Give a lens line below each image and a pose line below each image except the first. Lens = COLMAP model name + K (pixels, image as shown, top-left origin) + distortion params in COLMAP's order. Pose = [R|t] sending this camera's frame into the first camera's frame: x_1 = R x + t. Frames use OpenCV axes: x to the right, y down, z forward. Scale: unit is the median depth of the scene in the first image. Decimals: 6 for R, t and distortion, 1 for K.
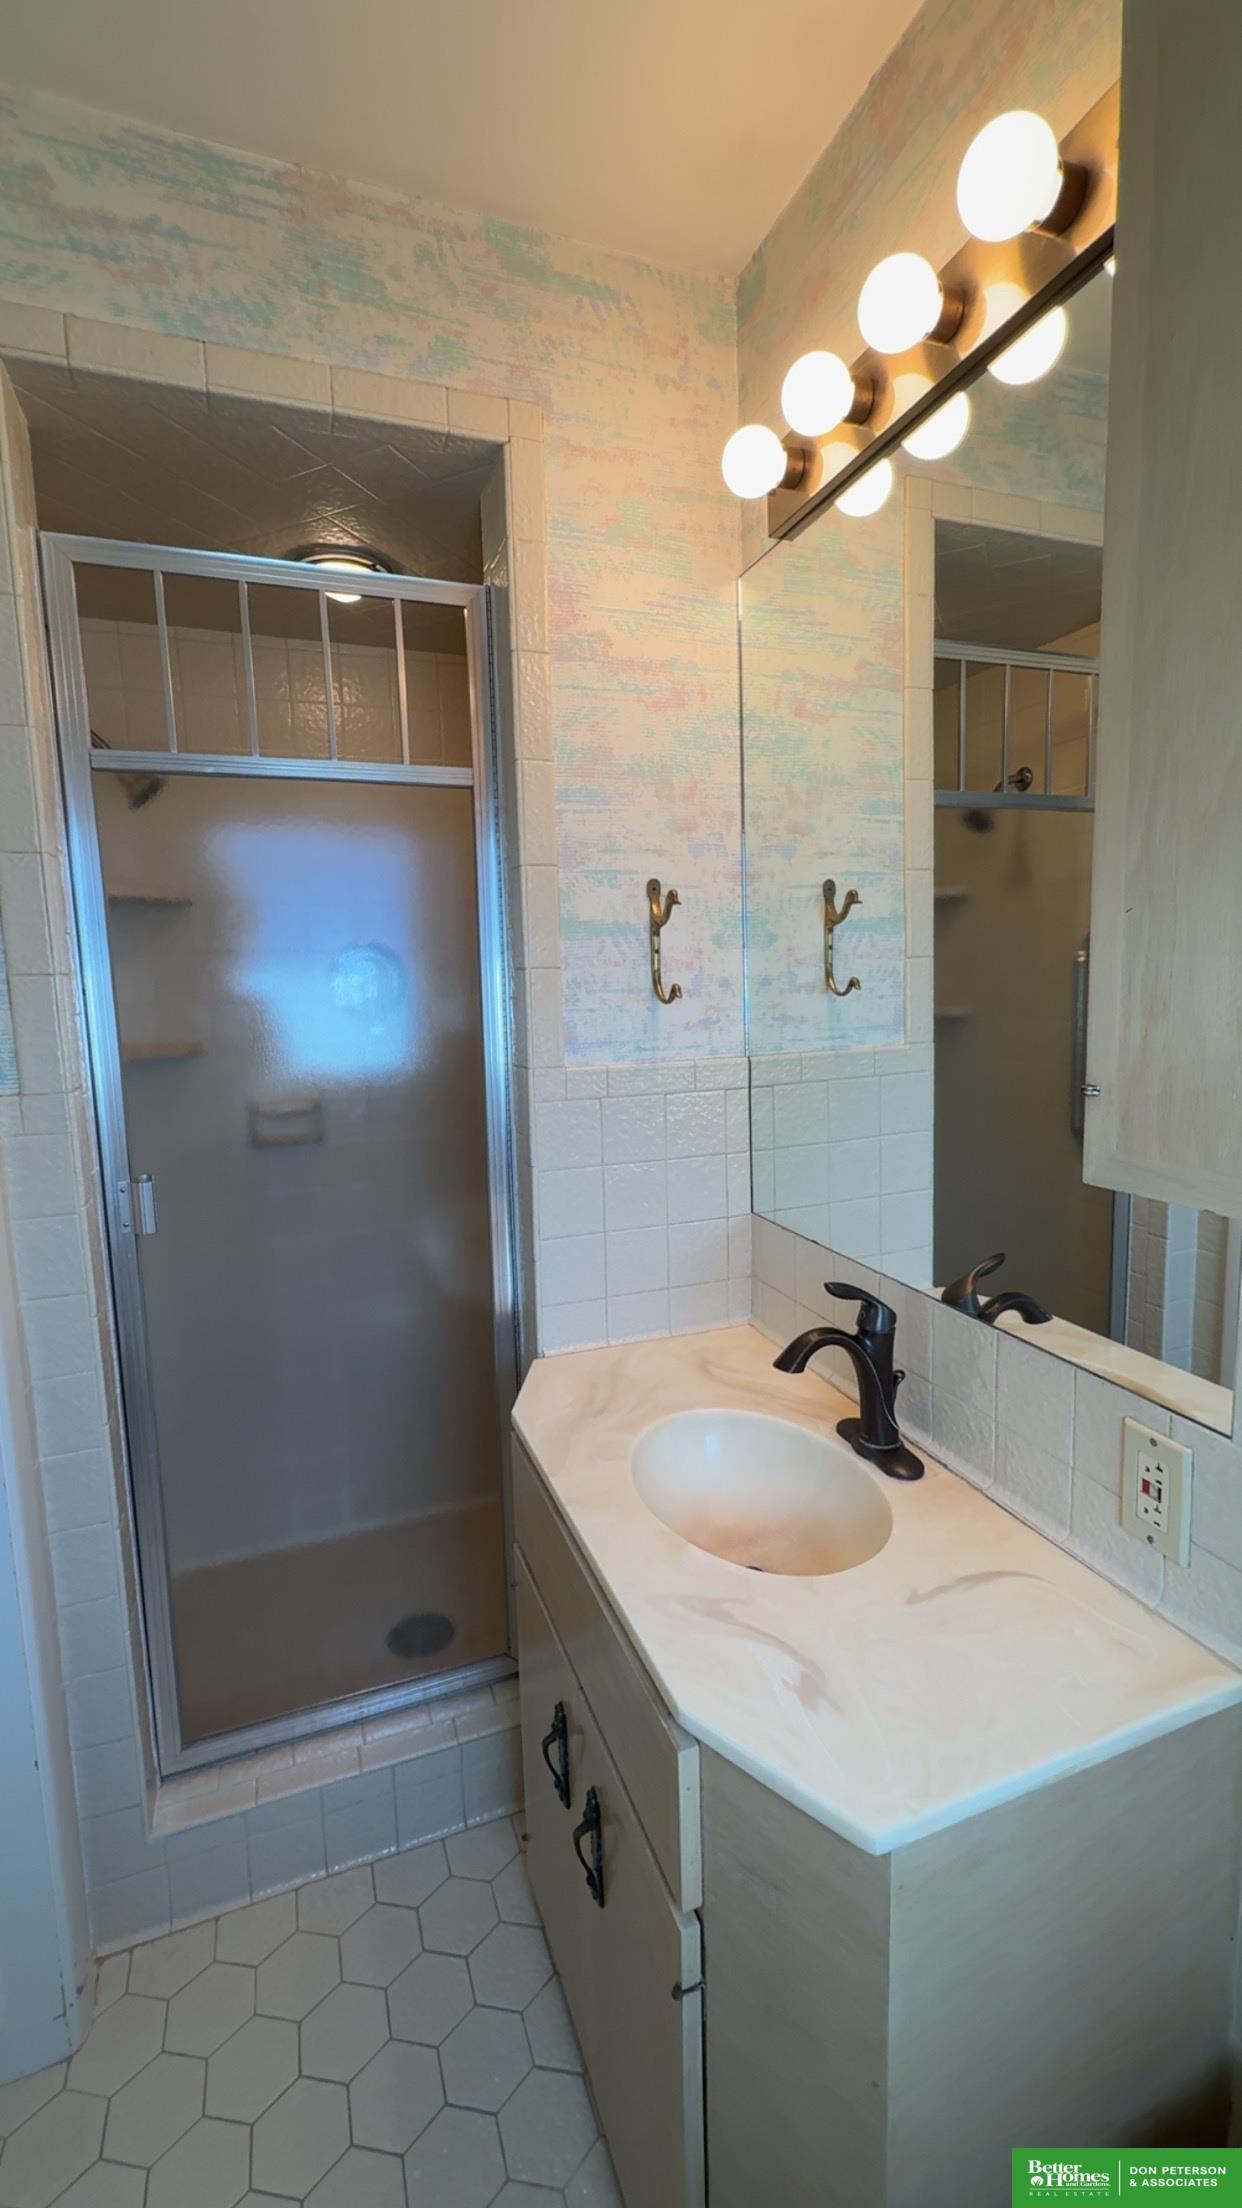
lens RADIAL K [[932.1, 0, 625.8], [0, 932.1, 1102.3], [0, 0, 1]] dist [0.042058, 0.000883]
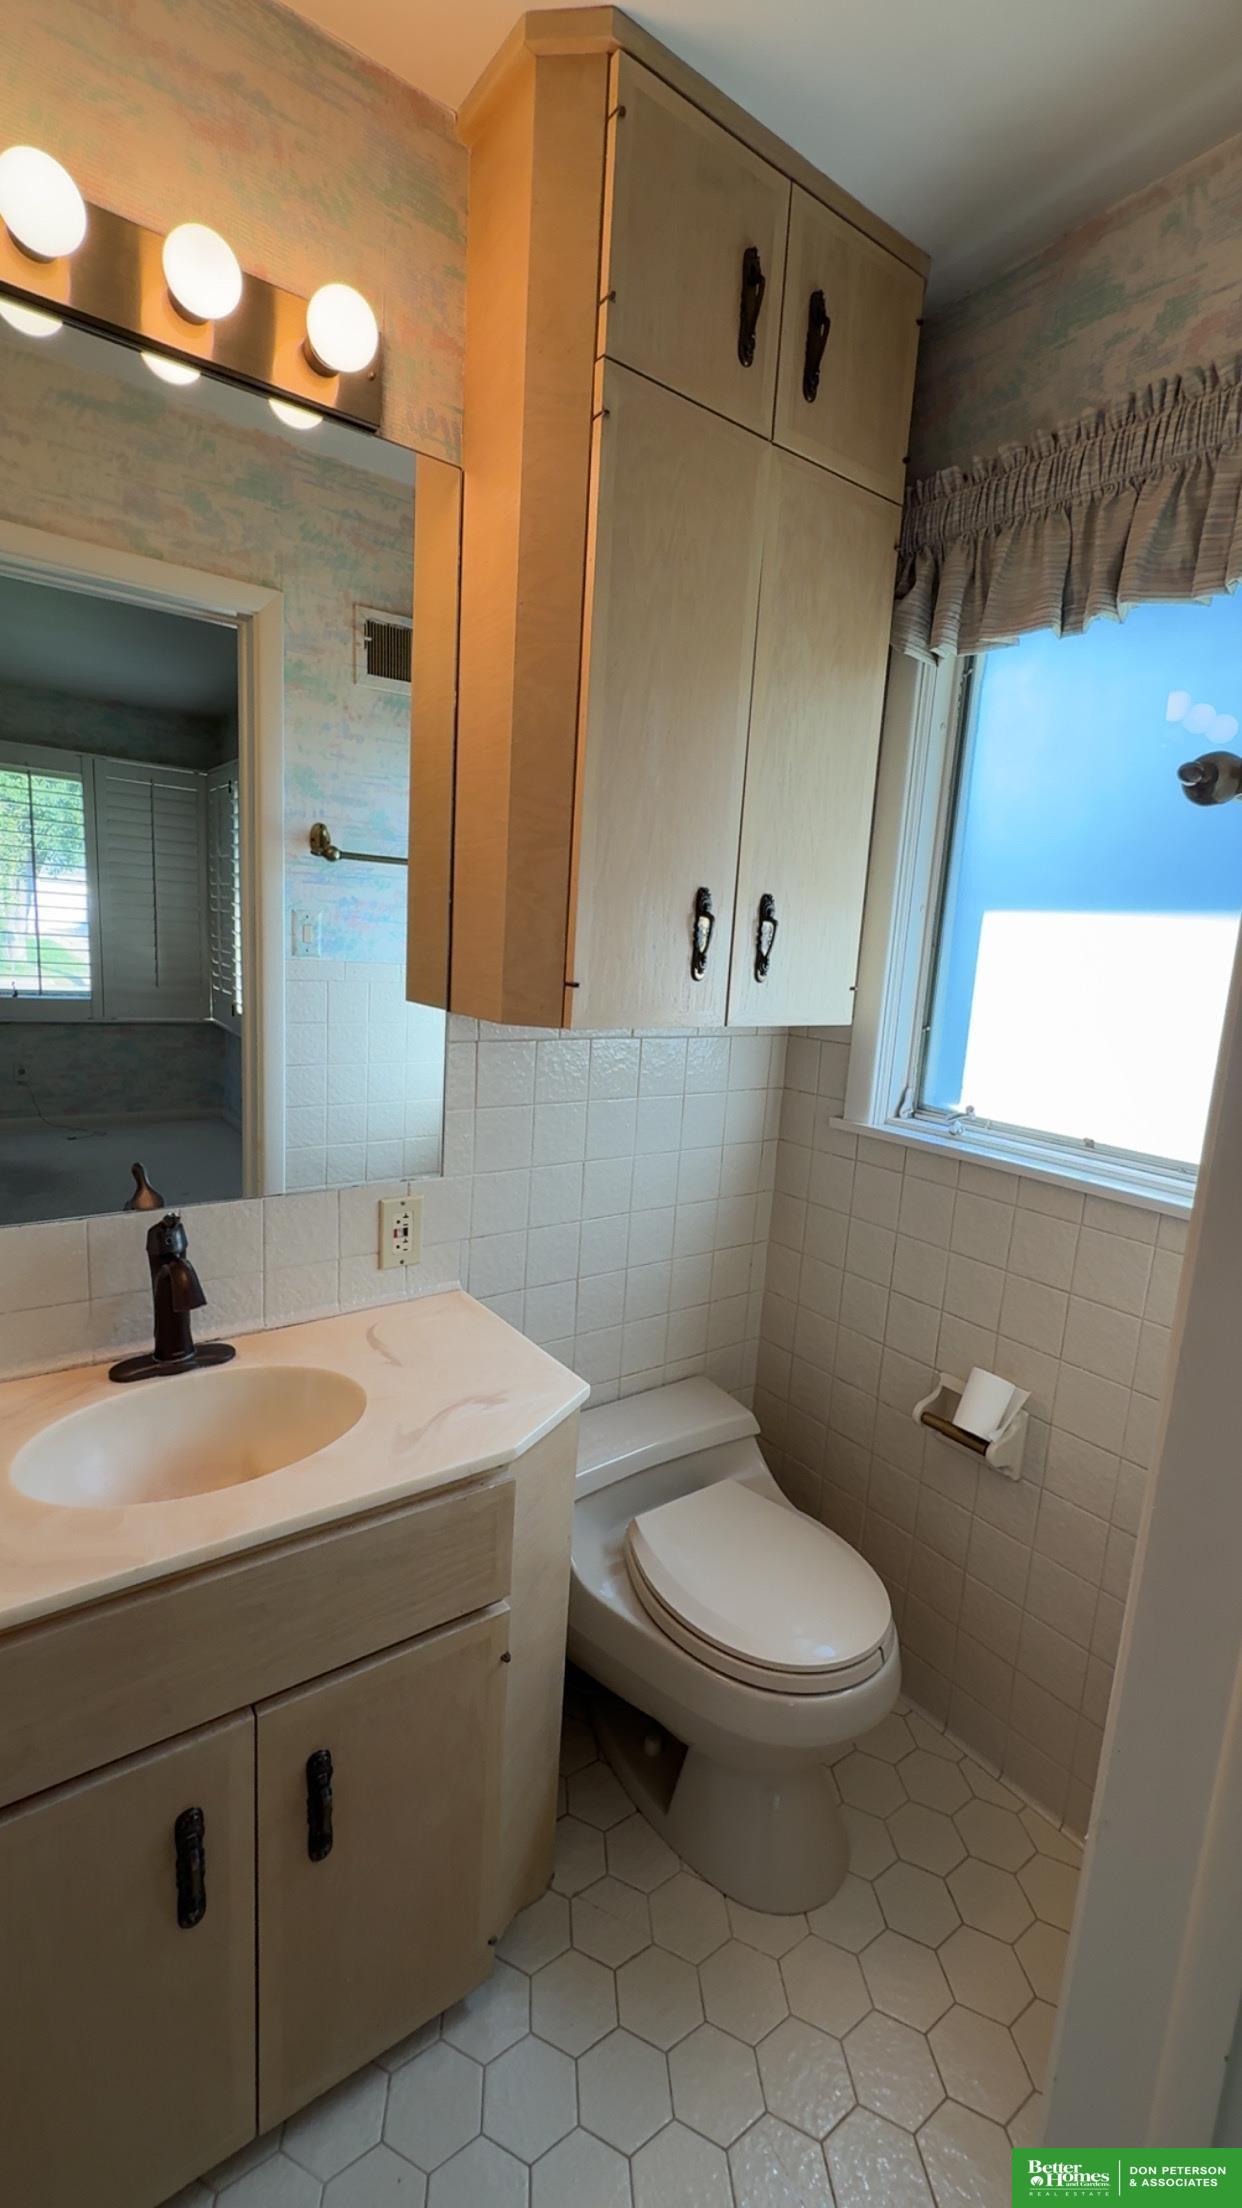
lens RADIAL K [[932.1, 0, 623.7], [0, 932.1, 1098.1], [0, 0, 1]] dist [0.042058, 0.000883]
pose [[-0.261989, -0.153247, 0.952826, -1.084211], [0.079046, 0.980587, 0.179446, -0.089422], [-0.961828, 0.122330, -0.244789, 0.993429]]
